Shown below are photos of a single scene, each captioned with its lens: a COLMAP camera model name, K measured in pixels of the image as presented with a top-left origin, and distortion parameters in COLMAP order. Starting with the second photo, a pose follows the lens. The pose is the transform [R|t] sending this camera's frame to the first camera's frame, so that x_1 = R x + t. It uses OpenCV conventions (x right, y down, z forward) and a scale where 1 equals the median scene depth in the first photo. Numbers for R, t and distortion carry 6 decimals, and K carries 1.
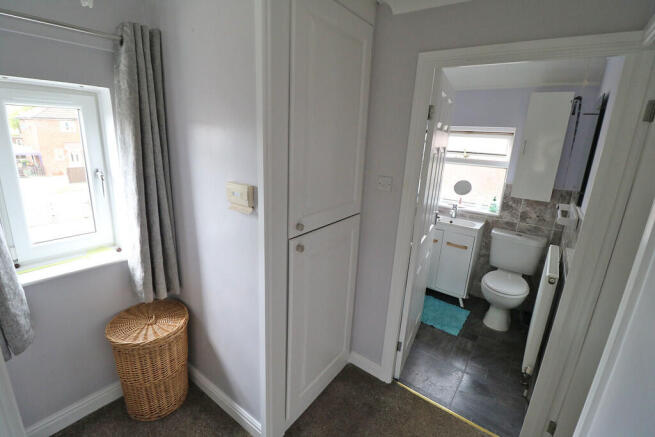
lens RADIAL K [[302.3, 0, 326.9], [0, 302.3, 215.0], [0, 0, 1]] dist [-0.001113, -0.011922]
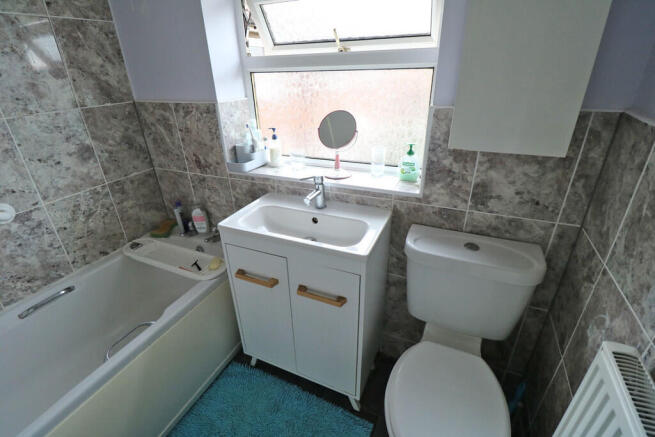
lens RADIAL K [[302.3, 0, 326.9], [0, 302.3, 215.0], [0, 0, 1]] dist [-0.001113, -0.011922]
pose [[0.971787, -0.161947, 0.171473, 0.385684], [0.126245, 0.971251, 0.201826, -0.069106], [-0.199228, -0.174484, 0.964294, 0.652555]]
